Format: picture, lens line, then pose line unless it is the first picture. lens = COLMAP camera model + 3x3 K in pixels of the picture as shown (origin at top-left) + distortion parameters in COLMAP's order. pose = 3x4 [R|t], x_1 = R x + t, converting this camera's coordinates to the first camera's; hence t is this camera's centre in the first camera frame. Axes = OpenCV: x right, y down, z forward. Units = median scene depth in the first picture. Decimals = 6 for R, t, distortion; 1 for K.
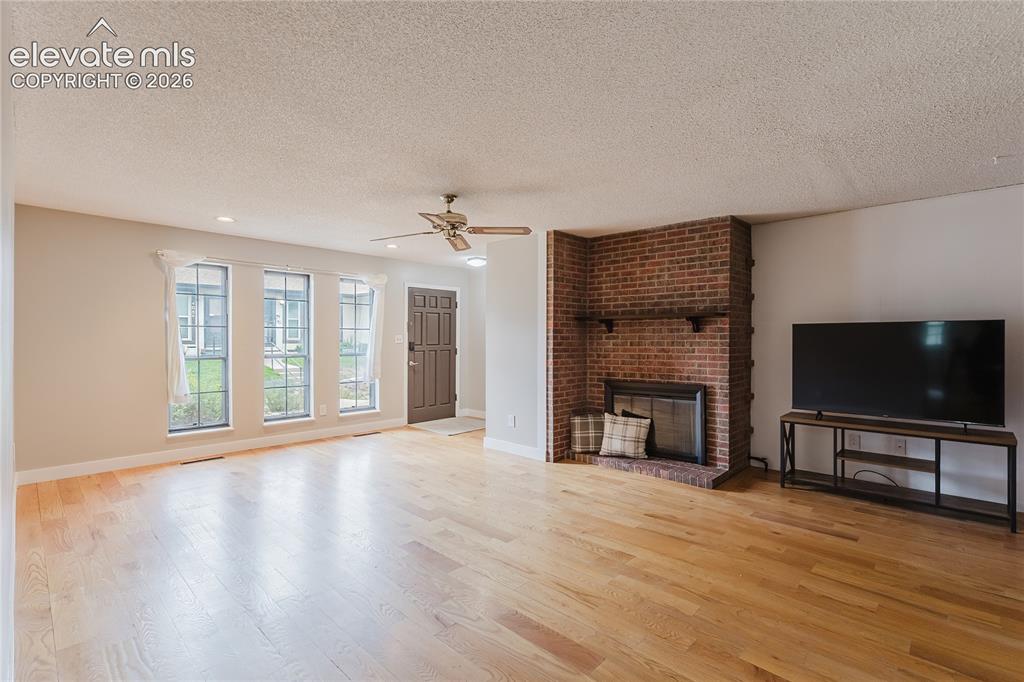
lens RADIAL K [[465.7, 0, 516.8], [0, 465.7, 338.7], [0, 0, 1]] dist [0.000714, 0.000237]
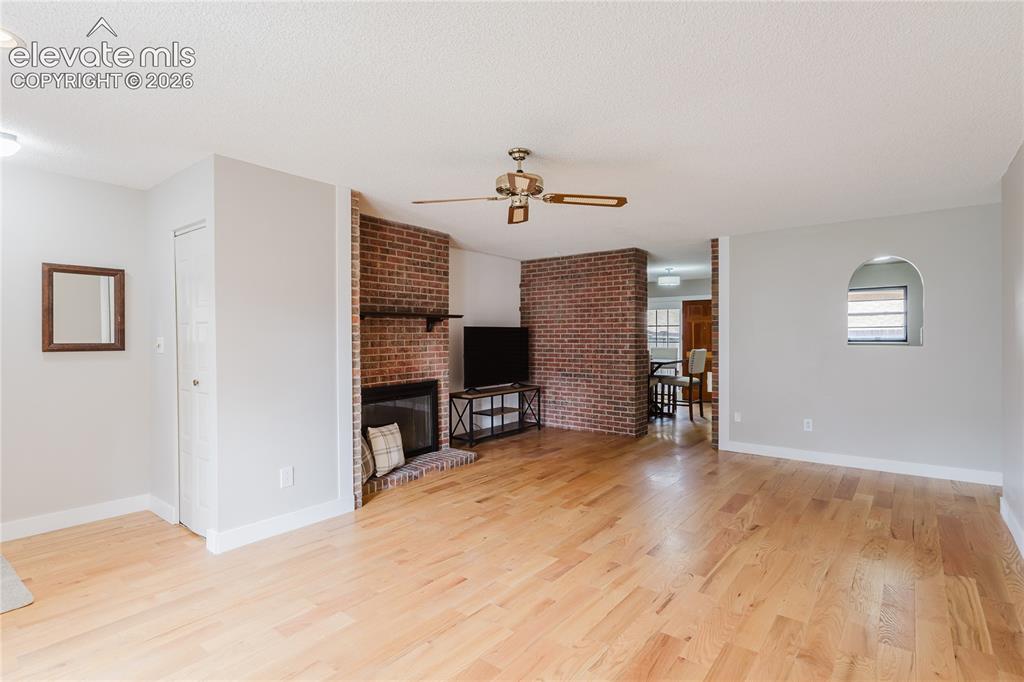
lens RADIAL K [[502.1, 0, 515.8], [0, 502.1, 338.9], [0, 0, 1]] dist [0.000902, -0.000374]
pose [[-0.081611, -0.005181, 0.996651, -0.801899], [0.008710, 0.999945, 0.005912, -0.002666], [-0.996626, 0.009163, -0.081561, 0.895781]]
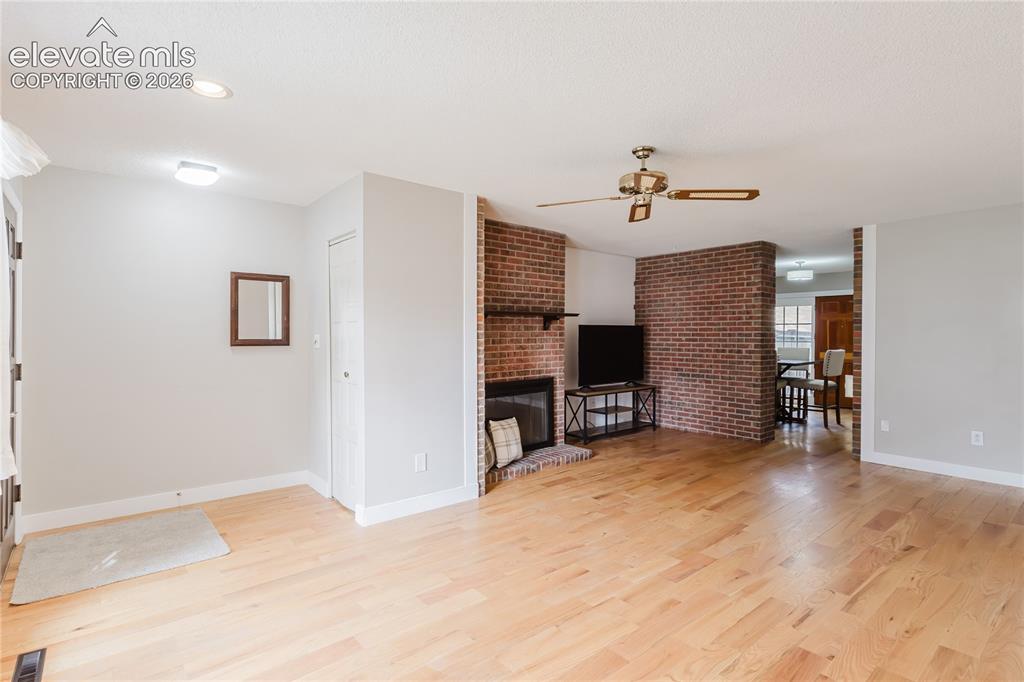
lens RADIAL K [[502.1, 0, 515.8], [0, 502.1, 338.9], [0, 0, 1]] dist [0.000902, -0.000374]
pose [[0.129940, -0.008857, 0.991482, -0.820556], [0.004645, 0.999955, 0.008324, -0.003062], [-0.991511, 0.003524, 0.129975, 0.916436]]
